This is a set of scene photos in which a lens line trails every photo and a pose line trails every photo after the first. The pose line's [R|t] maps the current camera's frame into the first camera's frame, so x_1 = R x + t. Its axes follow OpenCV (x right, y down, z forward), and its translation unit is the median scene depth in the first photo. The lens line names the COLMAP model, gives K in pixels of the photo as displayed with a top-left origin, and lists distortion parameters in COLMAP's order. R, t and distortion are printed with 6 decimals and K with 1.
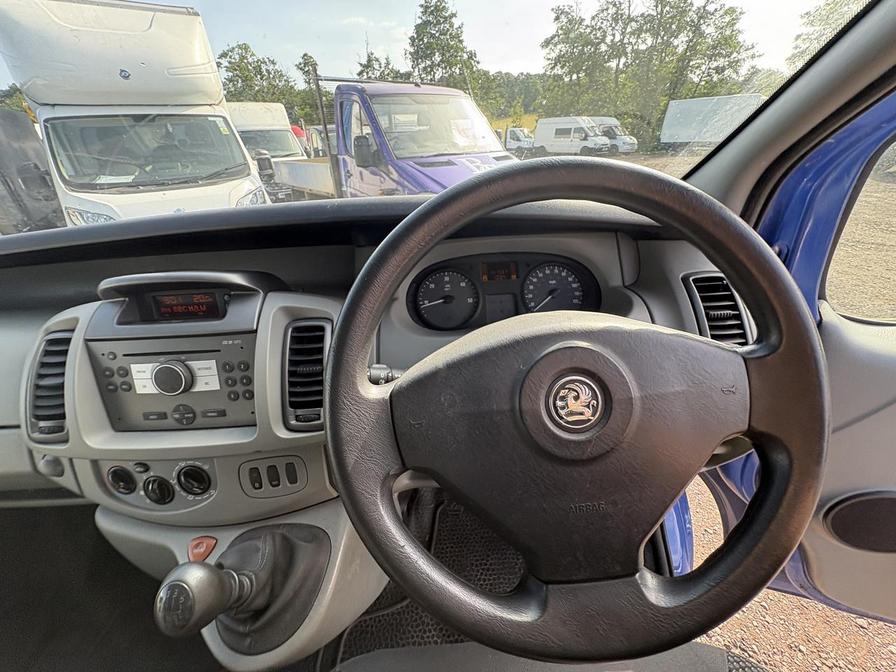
lens RADIAL K [[361.1, 0, 447.5], [0, 361.1, 334.2], [0, 0, 1]] dist [0.000980, 0.000403]
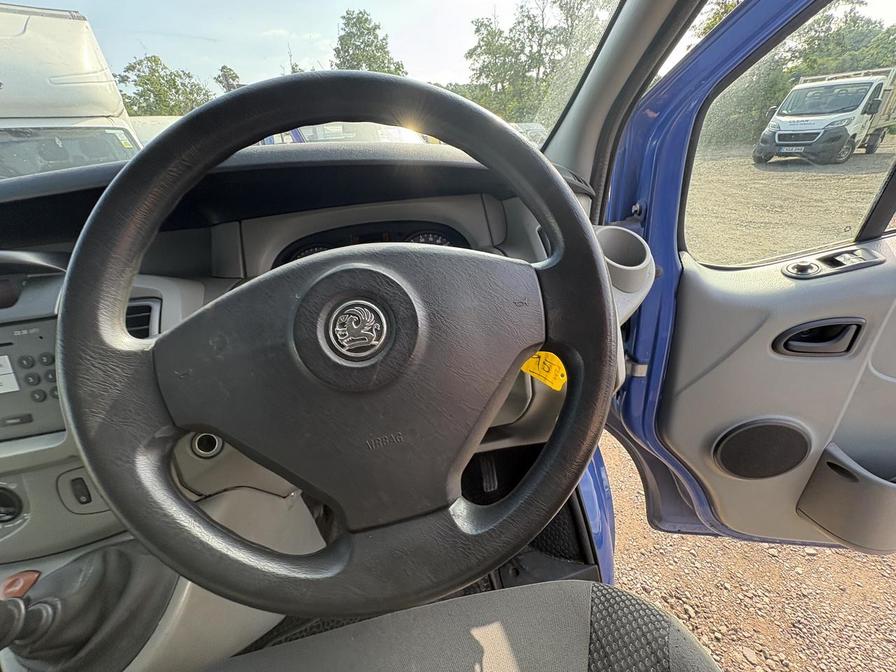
lens RADIAL K [[360.2, 0, 448.4], [0, 360.2, 335.3], [0, 0, 1]] dist [0.002554, 0.000484]
pose [[0.987310, -0.100208, 0.123199, 0.156295], [0.102395, 0.994677, -0.011540, 0.080715], [-0.121387, 0.024008, 0.992315, 0.023134]]
